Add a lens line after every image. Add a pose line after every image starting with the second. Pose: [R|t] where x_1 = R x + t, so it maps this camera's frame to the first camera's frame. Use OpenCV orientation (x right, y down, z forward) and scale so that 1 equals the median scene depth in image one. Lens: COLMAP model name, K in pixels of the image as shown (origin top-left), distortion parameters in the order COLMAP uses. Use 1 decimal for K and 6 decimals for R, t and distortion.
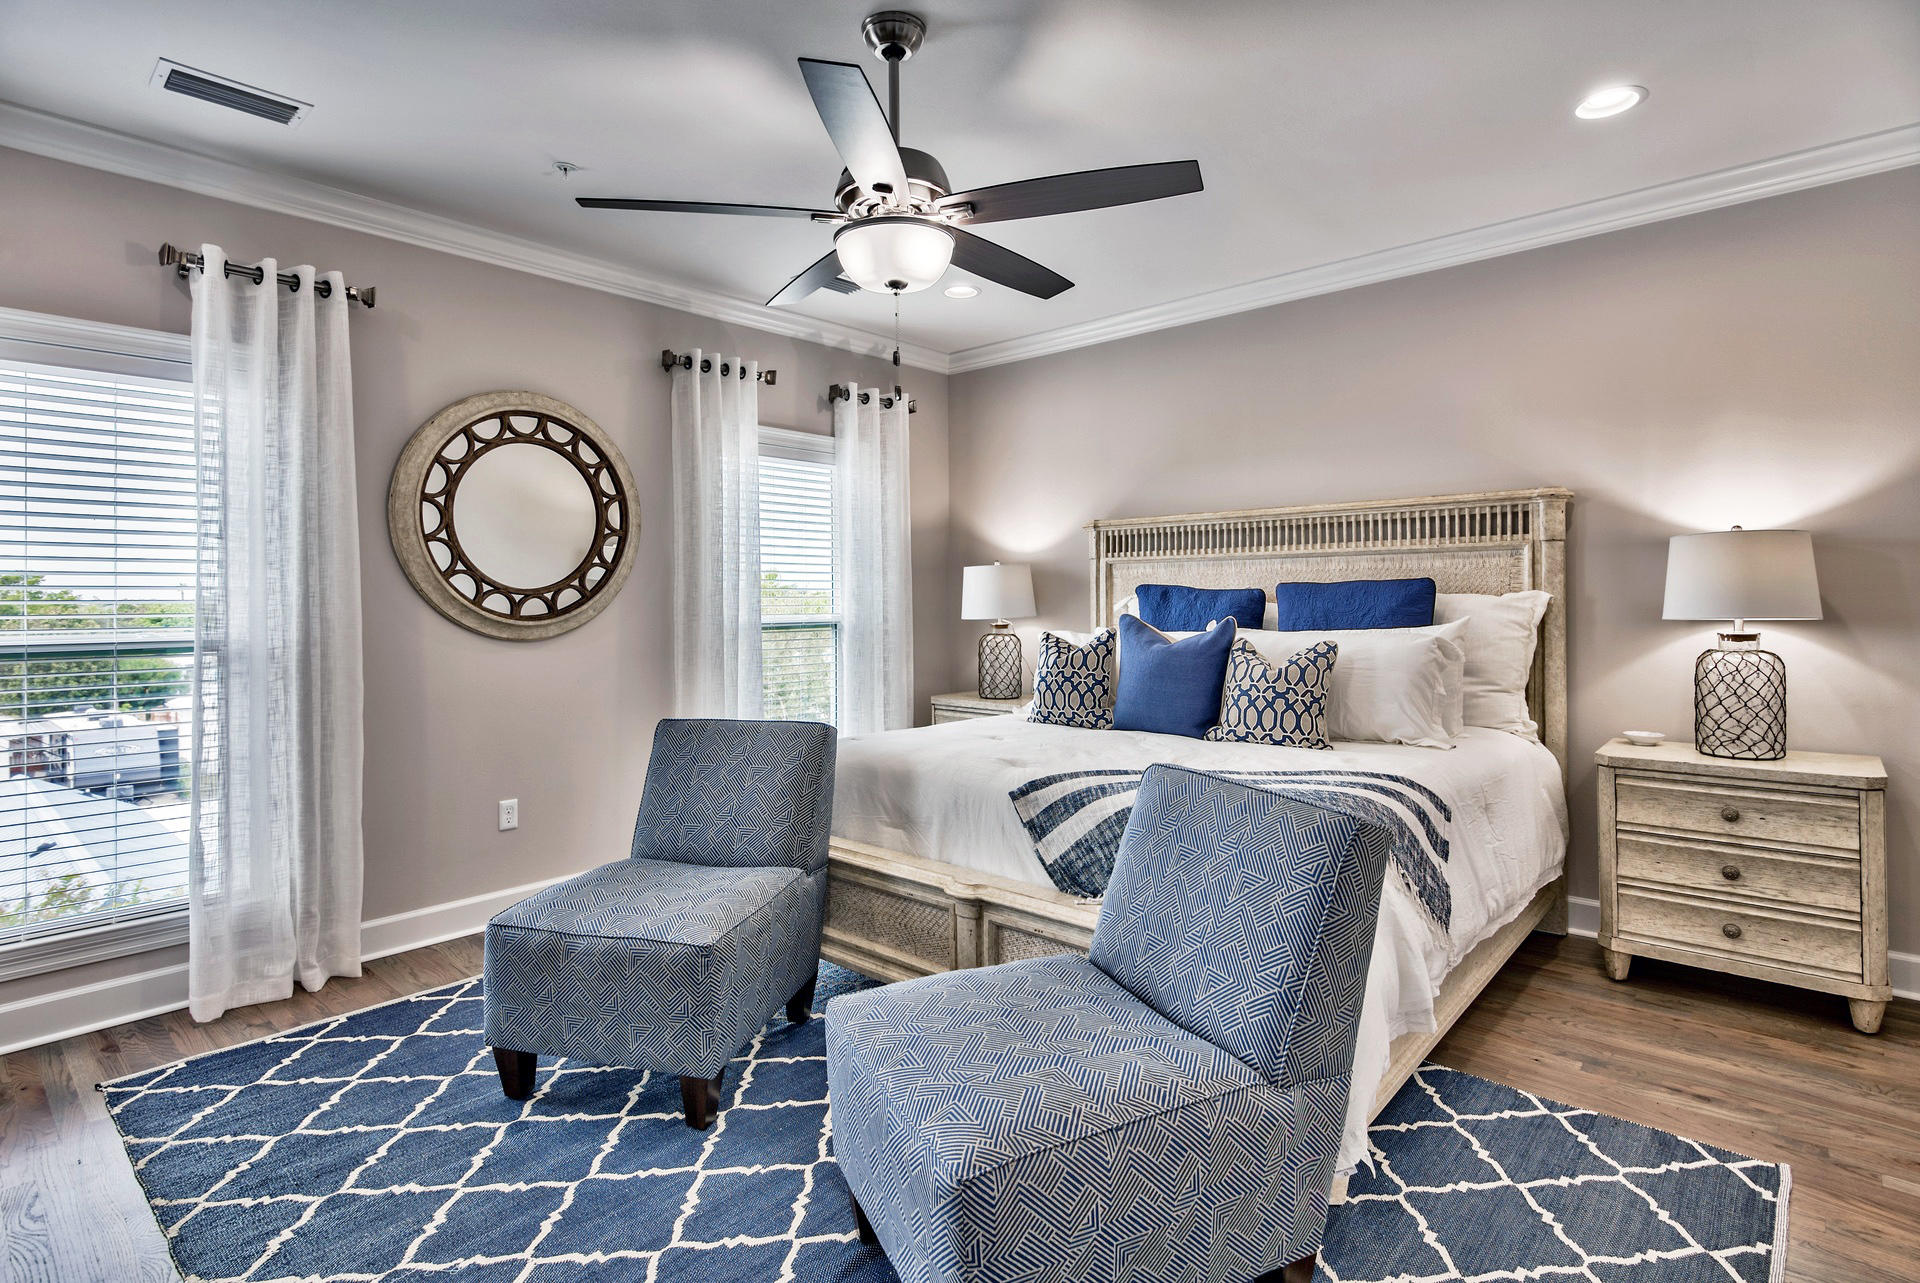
lens RADIAL K [[948.6, 0, 955.7], [0, 948.6, 619.9], [0, 0, 1]] dist [0.000704, -0.000582]
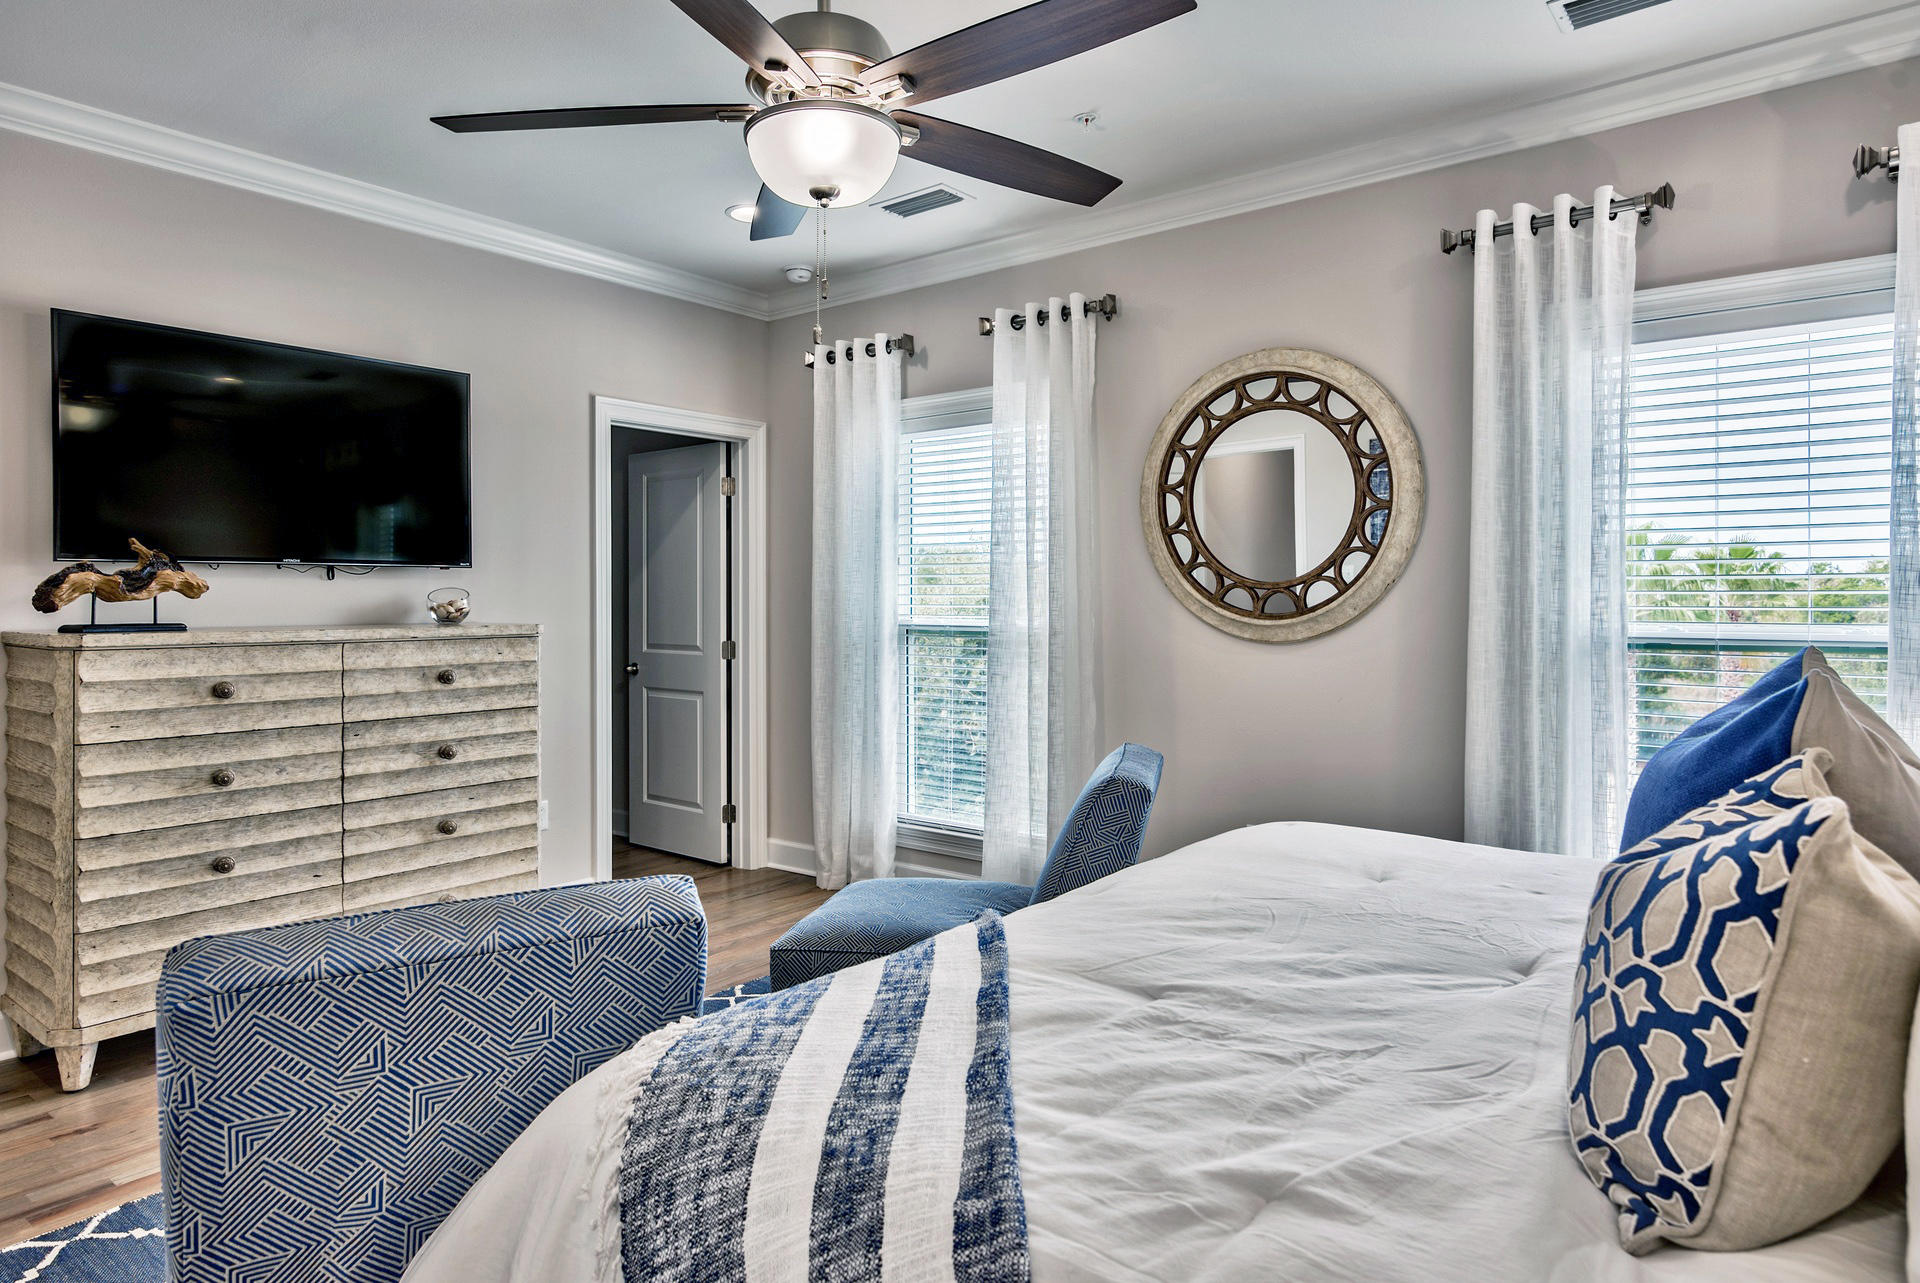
lens RADIAL K [[1194.2, 0, 954.4], [0, 1194.2, 636.9], [0, 0, 1]] dist [0.005164, 0.001391]
pose [[0.069887, 0.037645, -0.996844, 0.610111], [-0.016985, 0.999188, 0.036543, -0.018080], [0.997410, 0.014378, 0.070469, 0.655989]]
